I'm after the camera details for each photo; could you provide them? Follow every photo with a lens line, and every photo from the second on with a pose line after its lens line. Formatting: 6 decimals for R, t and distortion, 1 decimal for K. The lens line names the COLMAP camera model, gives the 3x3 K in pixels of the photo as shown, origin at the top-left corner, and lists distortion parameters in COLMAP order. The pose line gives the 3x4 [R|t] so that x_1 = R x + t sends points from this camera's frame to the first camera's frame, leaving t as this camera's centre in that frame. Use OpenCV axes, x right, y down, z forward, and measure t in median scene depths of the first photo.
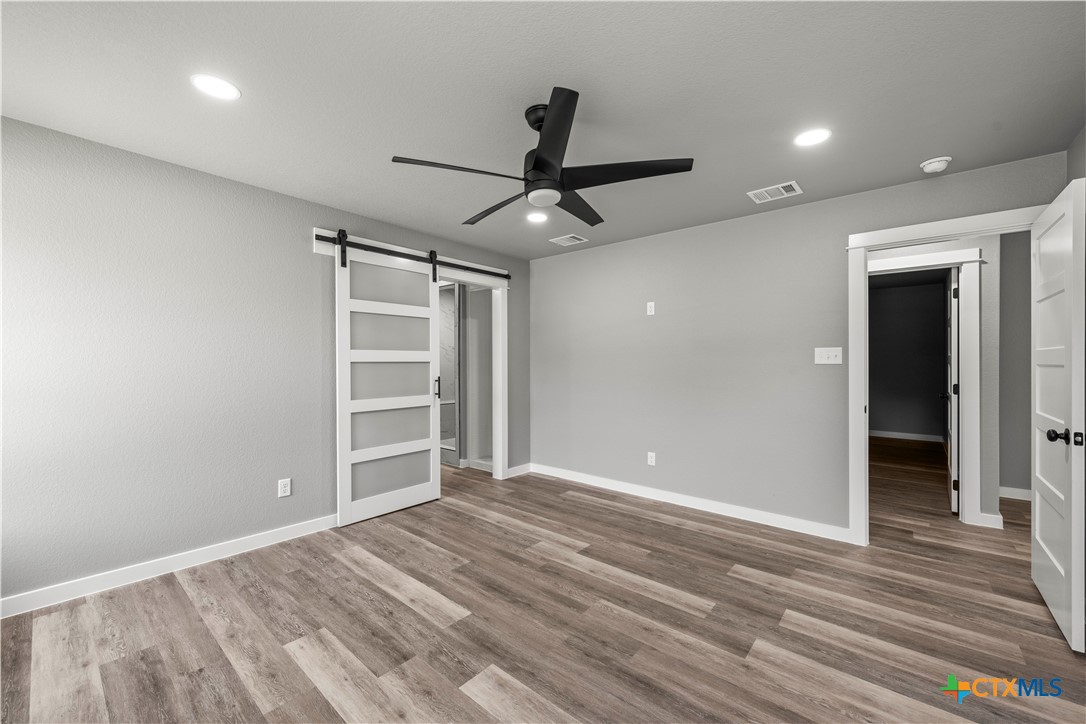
lens RADIAL K [[429.0, 0, 545.2], [0, 429.0, 361.4], [0, 0, 1]] dist [0.001776, -0.001067]
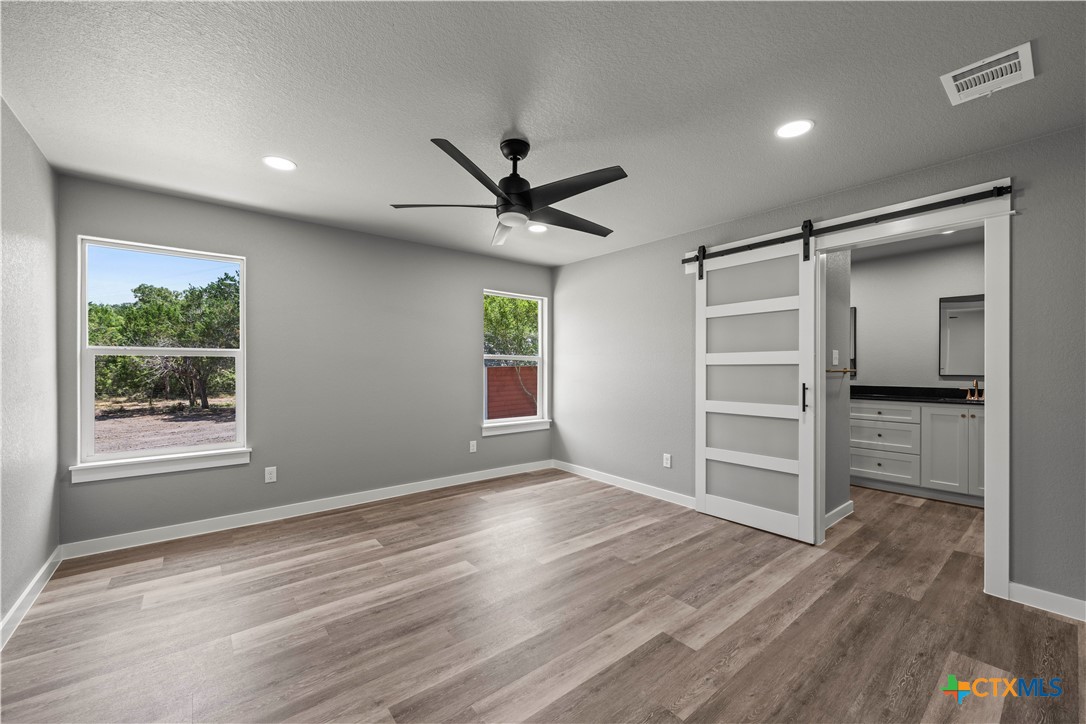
lens RADIAL K [[429.0, 0, 553.0], [0, 429.0, 369.9], [0, 0, 1]] dist [0.001776, -0.001067]
pose [[-0.172193, 0.005207, -0.985049, 0.719356], [0.001214, 0.999986, 0.005074, 0.008461], [0.985062, -0.000322, -0.172197, 0.848383]]
